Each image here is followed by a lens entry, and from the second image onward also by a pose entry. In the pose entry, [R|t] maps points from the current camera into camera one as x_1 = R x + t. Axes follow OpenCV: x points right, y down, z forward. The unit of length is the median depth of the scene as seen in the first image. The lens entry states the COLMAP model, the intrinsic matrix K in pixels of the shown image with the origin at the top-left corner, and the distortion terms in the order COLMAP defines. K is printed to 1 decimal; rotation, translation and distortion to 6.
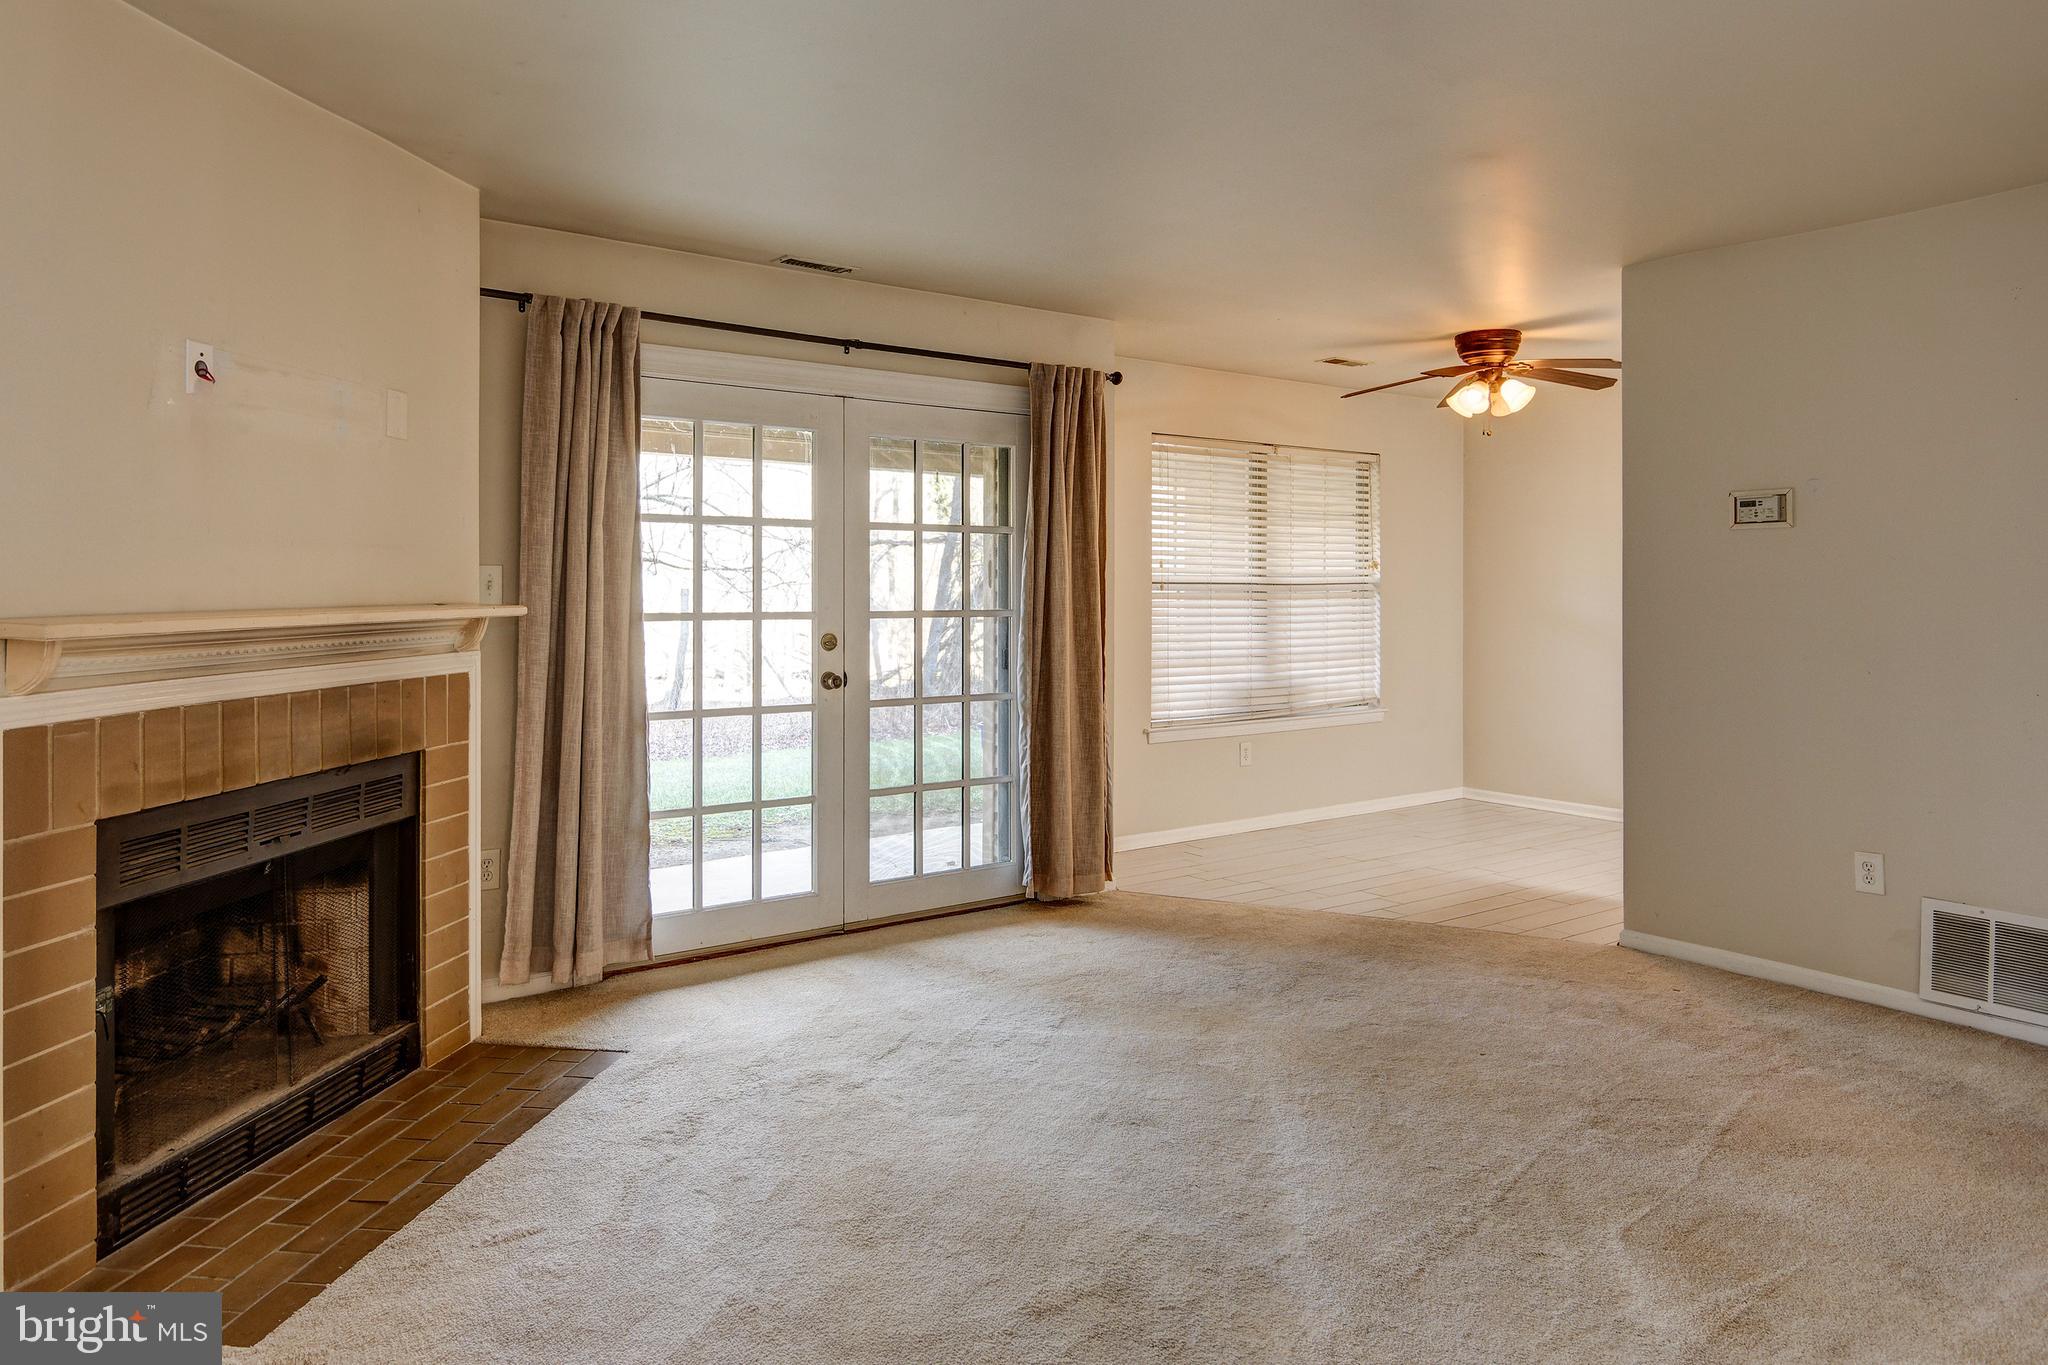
lens RADIAL K [[1285.2, 0, 1029.2], [0, 1285.2, 592.7], [0, 0, 1]] dist [-0.005795, 0.000441]
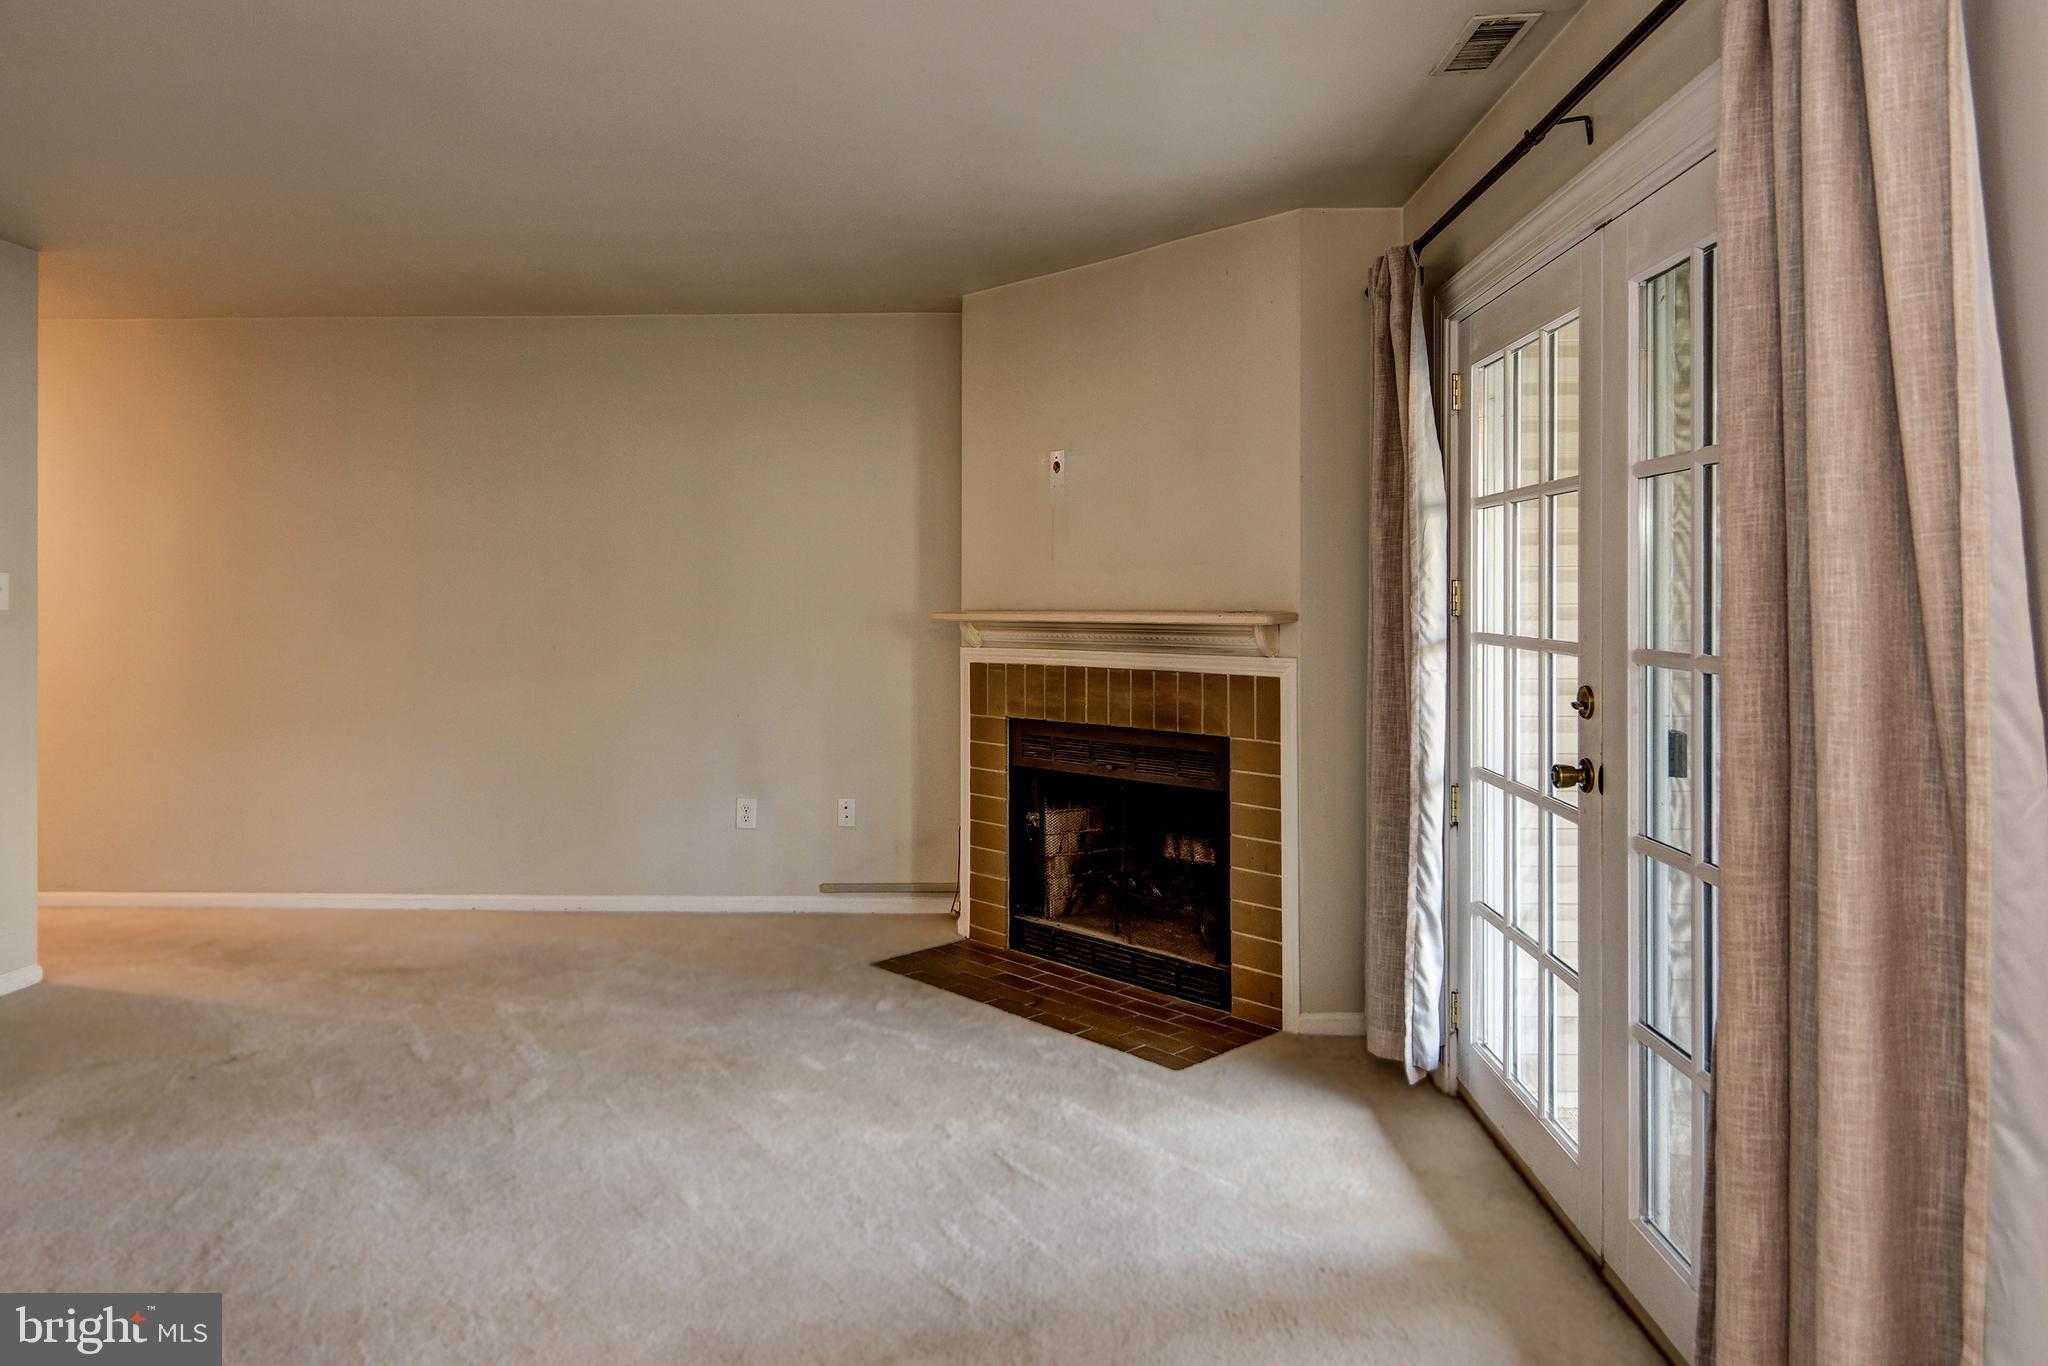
lens RADIAL K [[1285.2, 0, 1029.2], [0, 1285.2, 593.2], [0, 0, 1]] dist [-0.005795, 0.000441]
pose [[-0.612665, 0.002342, -0.790339, 0.438597], [-0.000667, 0.999994, 0.003481, -0.008803], [0.790342, 0.002660, -0.612660, 1.250196]]
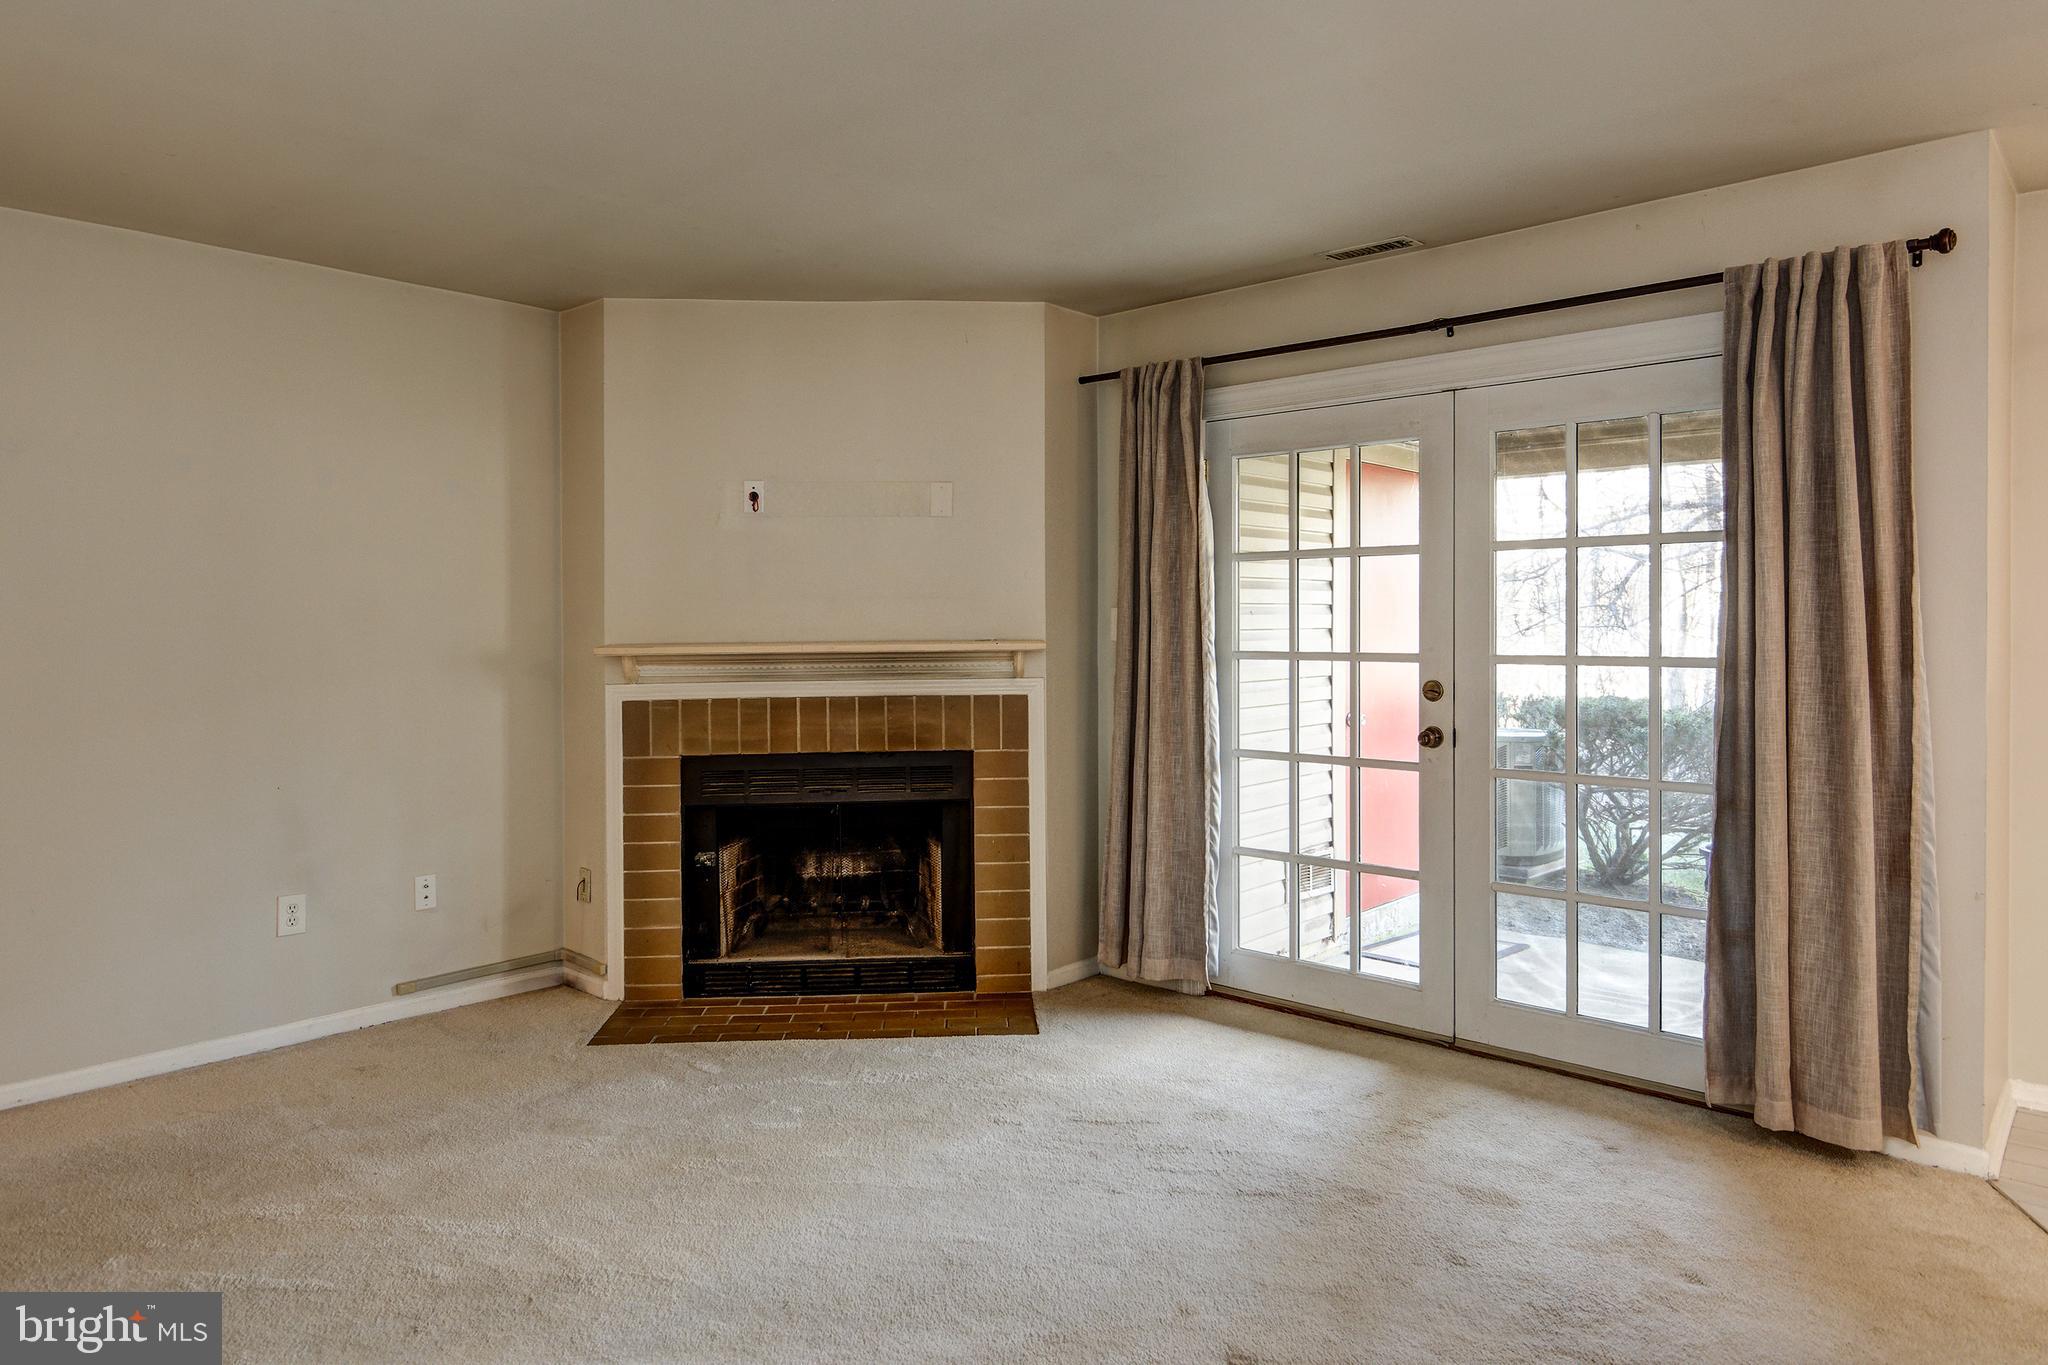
lens RADIAL K [[1271.6, 0, 1024.2], [0, 1271.6, 640.7], [0, 0, 1]] dist [-0.003340, -0.001236]
pose [[0.205135, 0.012581, -0.978653, 0.648956], [0.002104, 0.999909, 0.013295, -0.005827], [0.978731, -0.004786, 0.205090, 0.627829]]
